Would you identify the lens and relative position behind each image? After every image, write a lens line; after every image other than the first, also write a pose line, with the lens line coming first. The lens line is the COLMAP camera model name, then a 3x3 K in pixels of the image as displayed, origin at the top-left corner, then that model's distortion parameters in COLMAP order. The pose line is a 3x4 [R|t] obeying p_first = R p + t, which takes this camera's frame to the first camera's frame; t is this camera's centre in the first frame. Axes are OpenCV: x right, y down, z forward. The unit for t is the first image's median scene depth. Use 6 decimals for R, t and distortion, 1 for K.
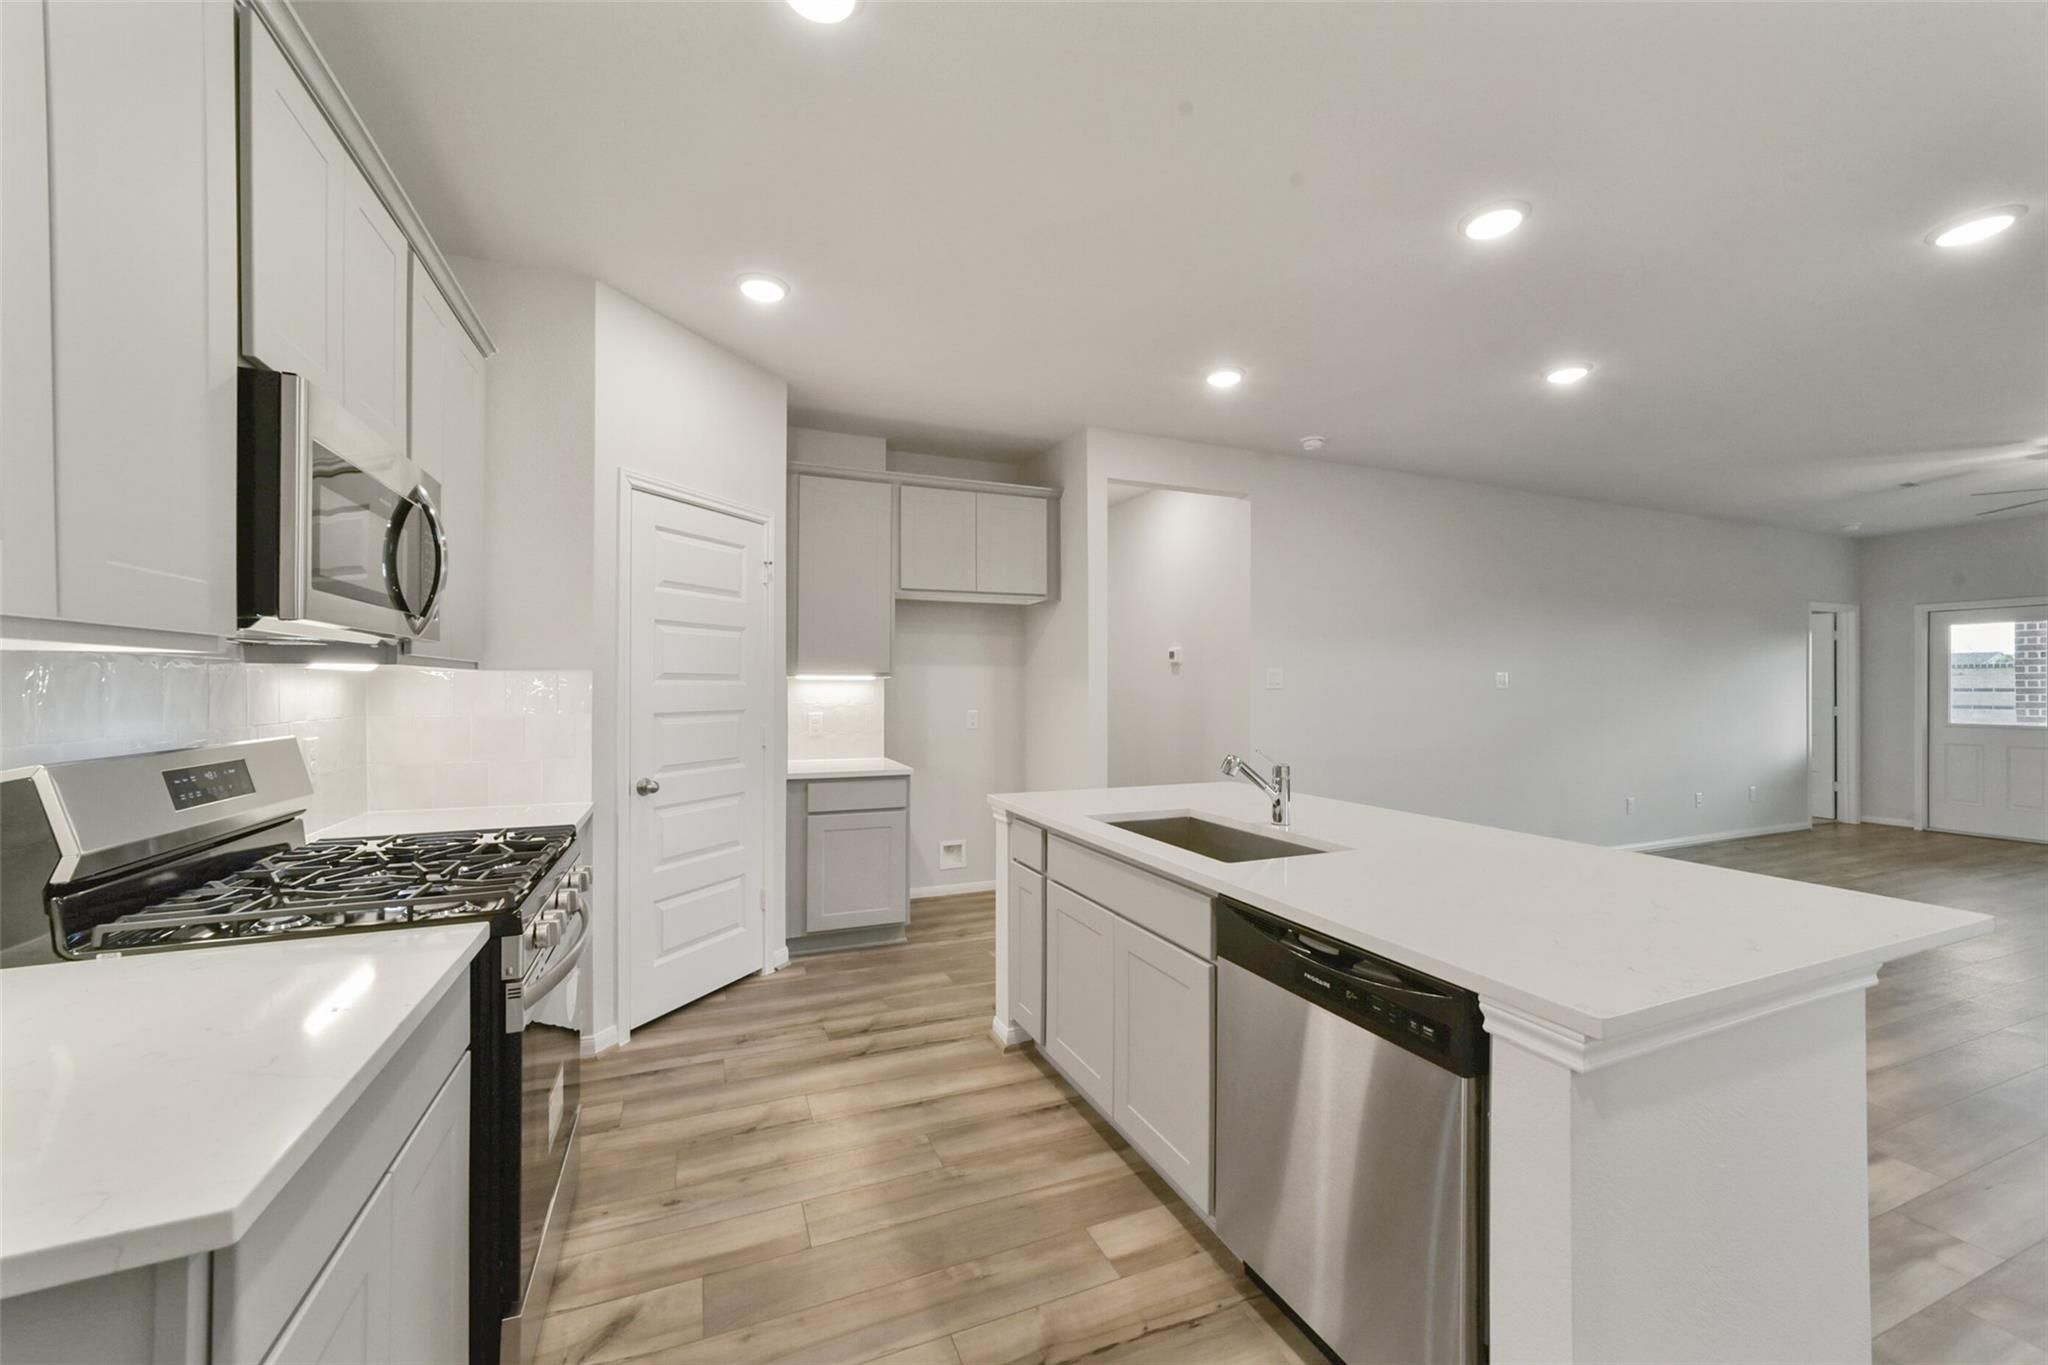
lens RADIAL K [[801.4, 0, 1036.6], [0, 801.4, 679.7], [0, 0, 1]] dist [0.000052, 0.000084]
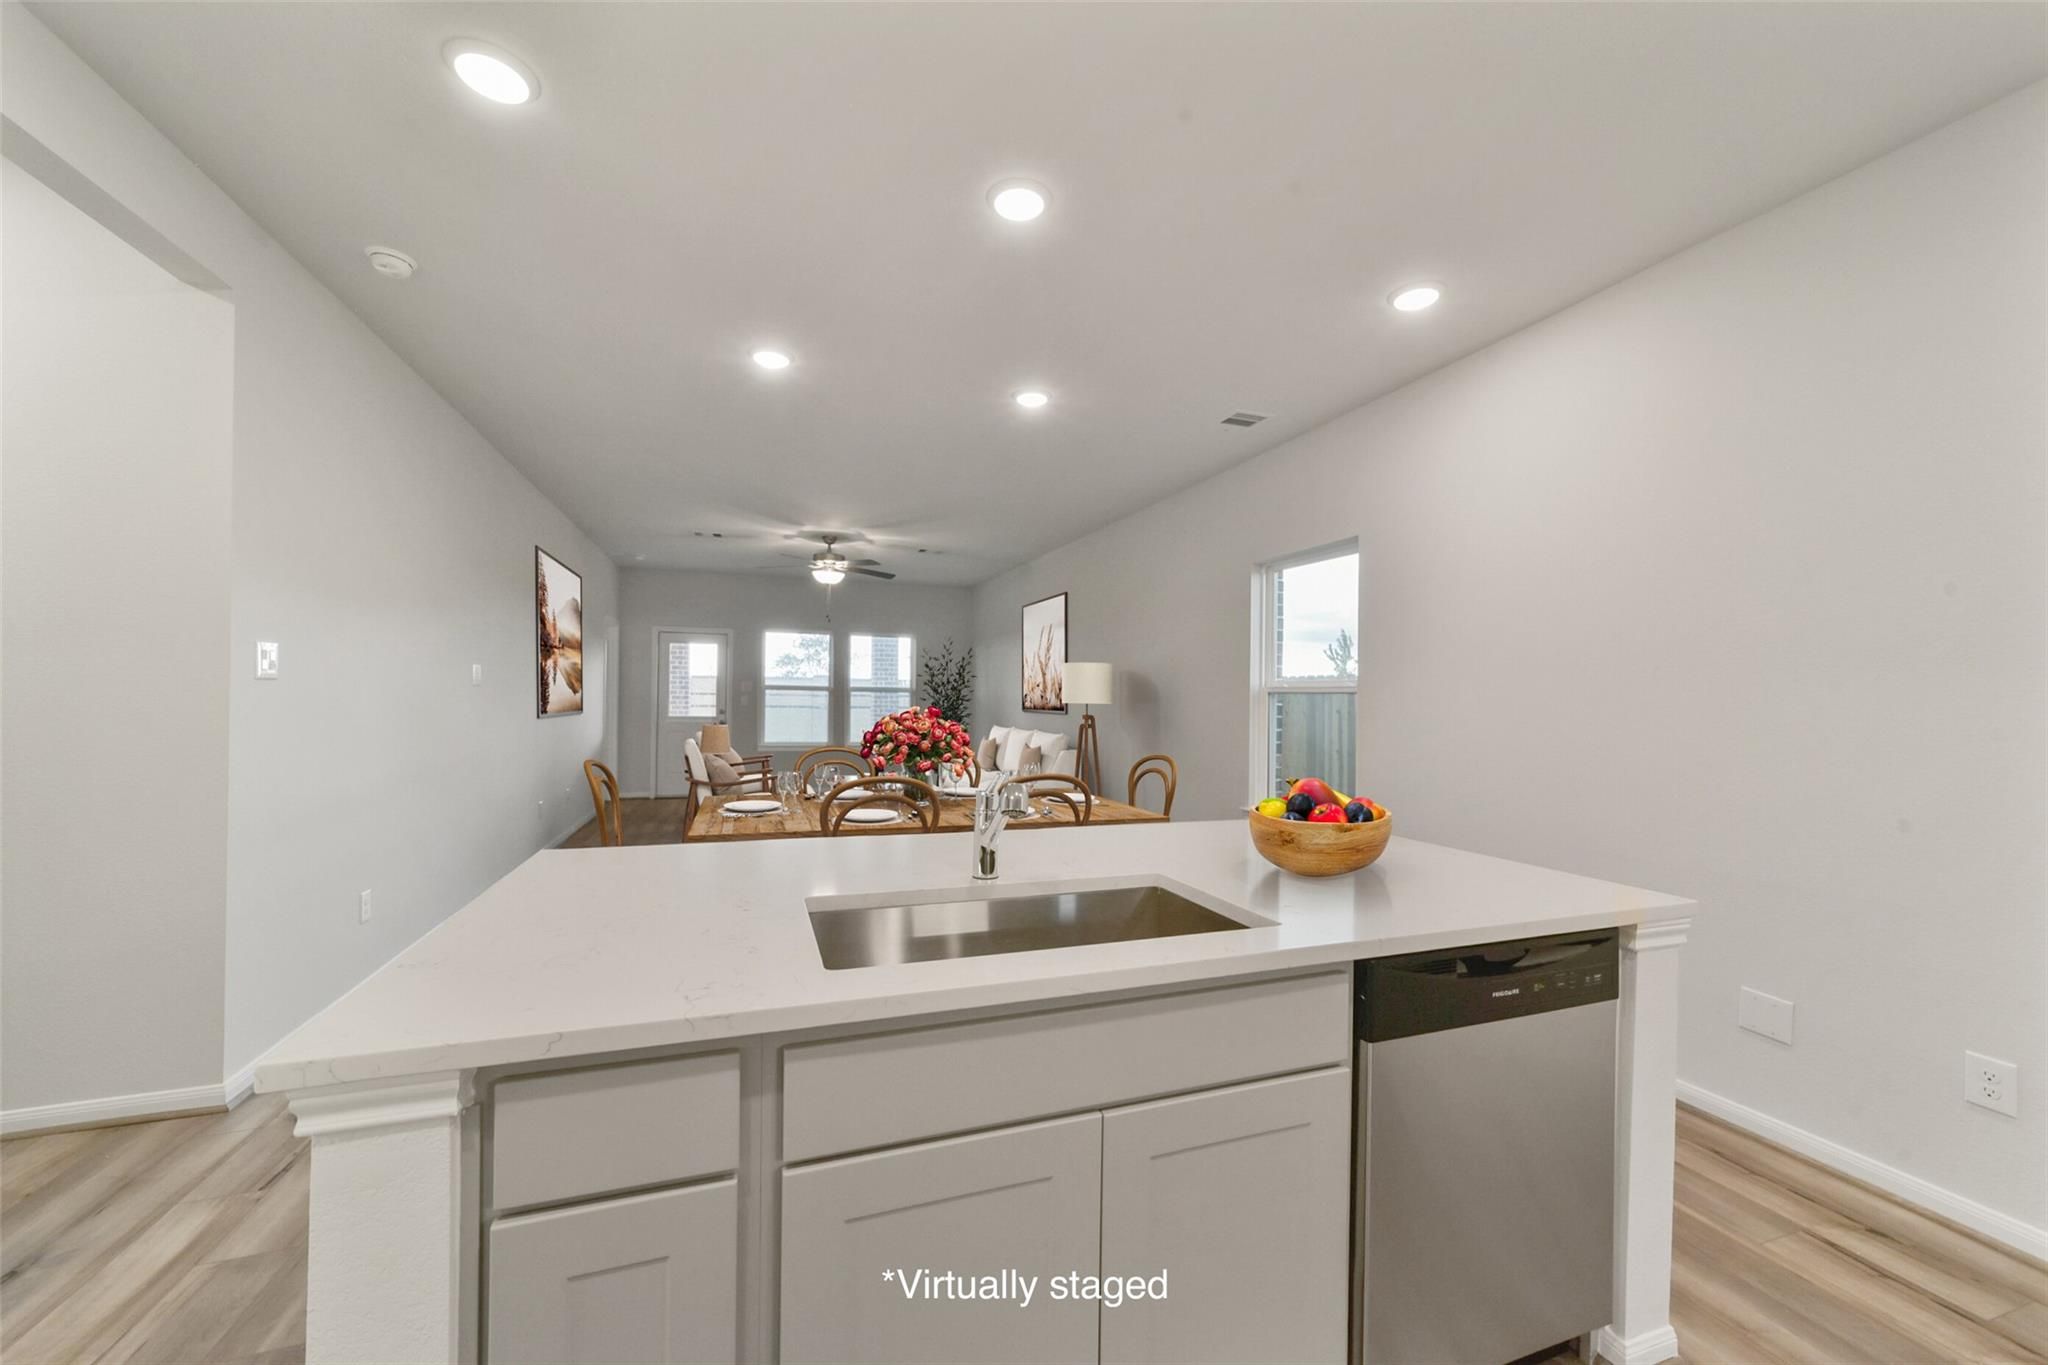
lens RADIAL K [[778.7, 0, 1027.0], [0, 778.7, 692.1], [0, 0, 1]] dist [0.009997, 0.000093]
pose [[0.071485, 0.004404, 0.997432, -0.263281], [-0.018861, 0.999817, -0.003063, 0.014580], [-0.997263, -0.018593, 0.071555, 0.643041]]
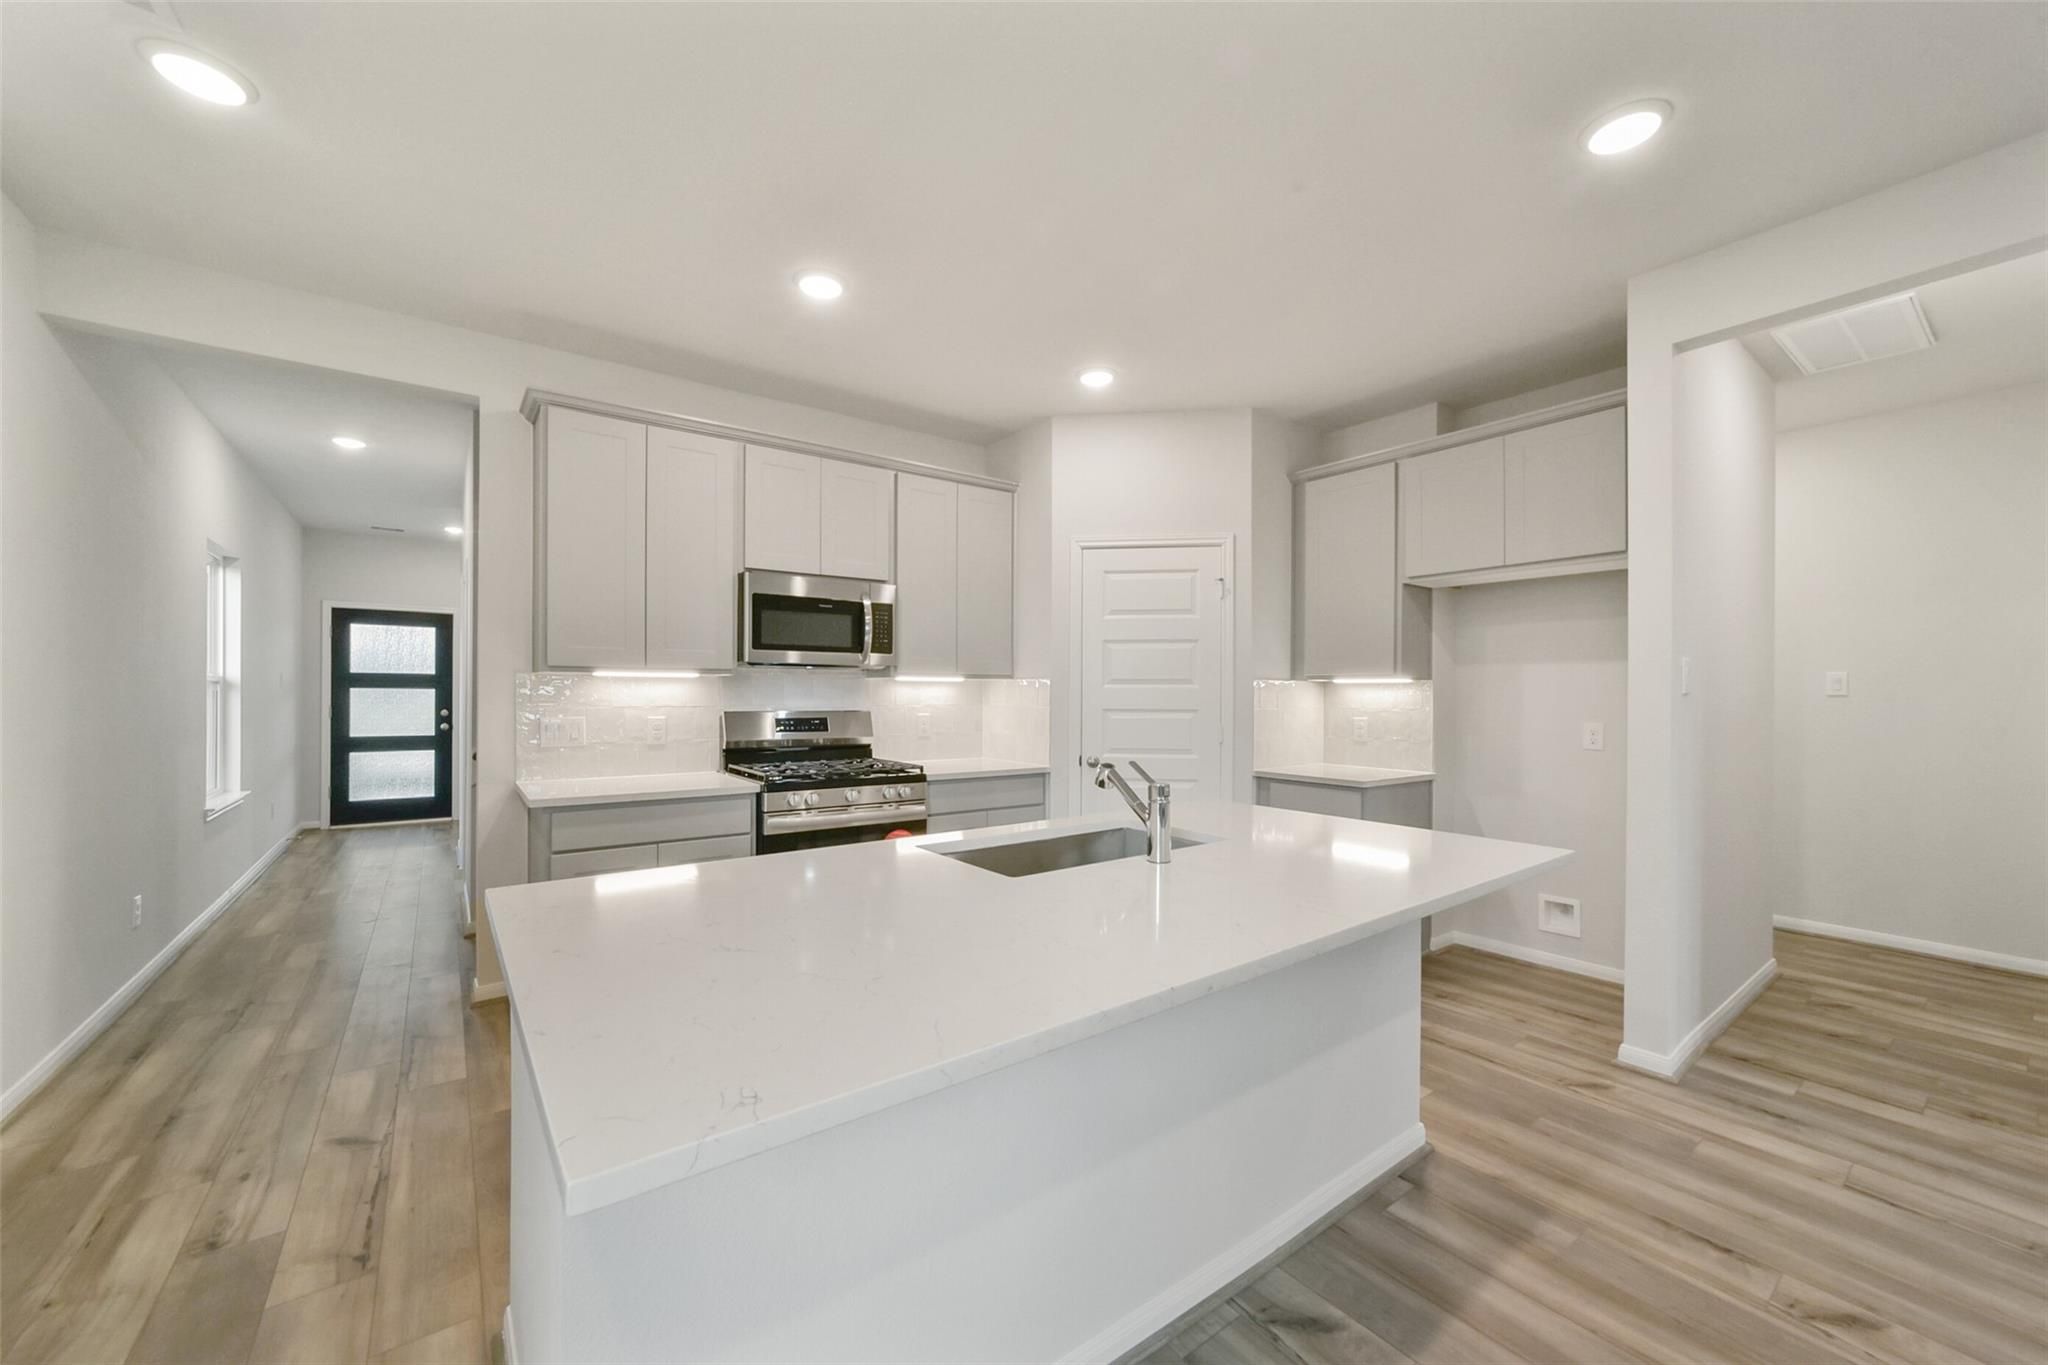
lens RADIAL K [[794.9, 0, 1024.4], [0, 794.9, 696.4], [0, 0, 1]] dist [-0.000473, 0.000513]
pose [[0.233122, 0.007893, -0.972415, 0.716271], [0.003080, 0.999956, 0.008855, 0.007456], [0.972443, -0.005059, 0.233088, 0.488949]]
